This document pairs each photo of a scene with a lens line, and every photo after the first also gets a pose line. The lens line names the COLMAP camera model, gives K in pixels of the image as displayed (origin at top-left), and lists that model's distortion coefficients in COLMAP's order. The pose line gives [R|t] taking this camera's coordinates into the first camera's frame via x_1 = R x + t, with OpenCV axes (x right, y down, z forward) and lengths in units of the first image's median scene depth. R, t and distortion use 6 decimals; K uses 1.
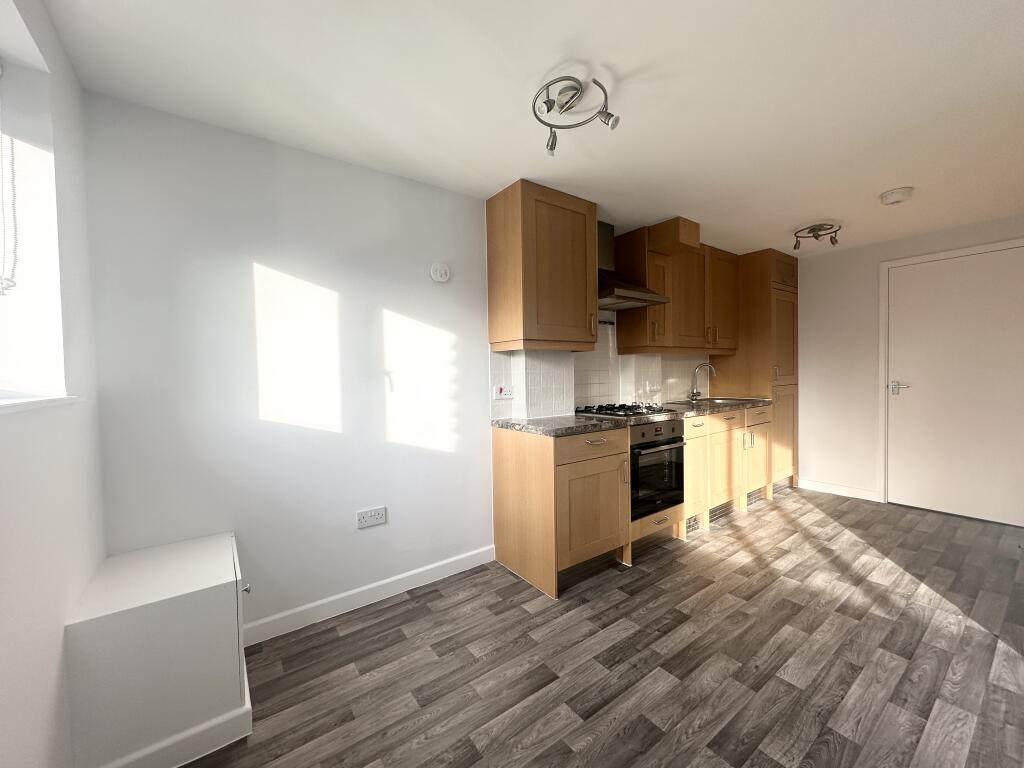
lens RADIAL K [[416.5, 0, 523.0], [0, 416.5, 383.8], [0, 0, 1]] dist [-0.001170, 0.000131]
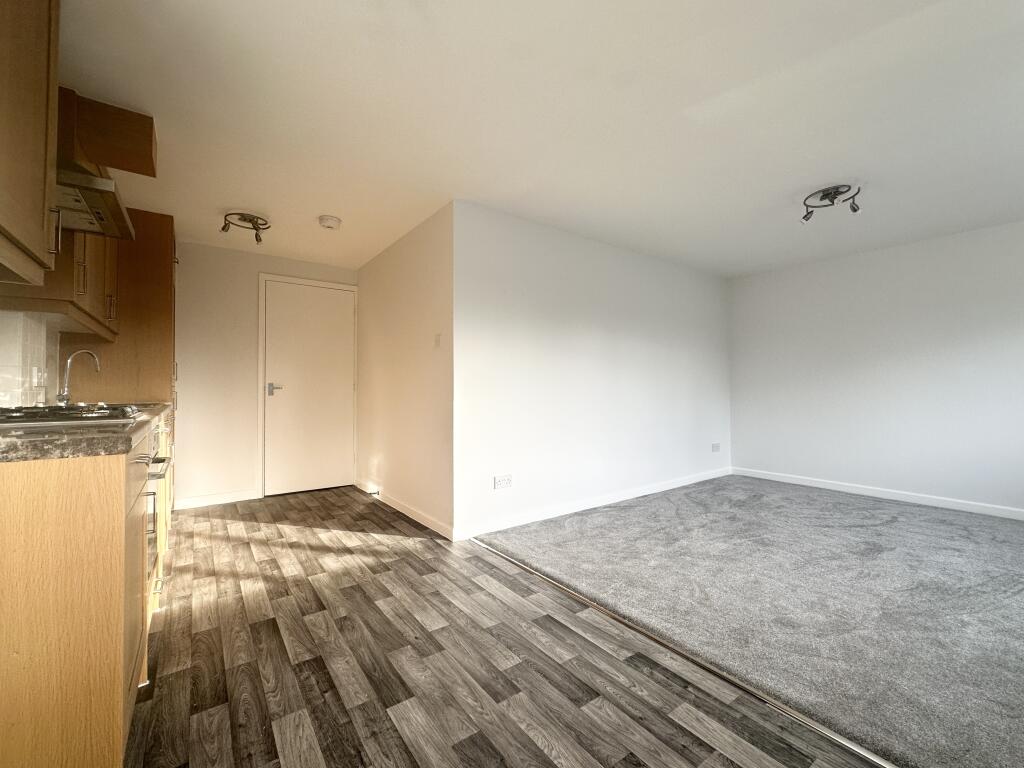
lens RADIAL K [[416.5, 0, 523.0], [0, 416.5, 383.8], [0, 0, 1]] dist [-0.001170, 0.000131]
pose [[0.011711, 0.024150, 0.999640, -0.325630], [0.032847, 0.999159, -0.024523, 0.065217], [-0.999392, 0.033122, 0.010907, 0.494816]]
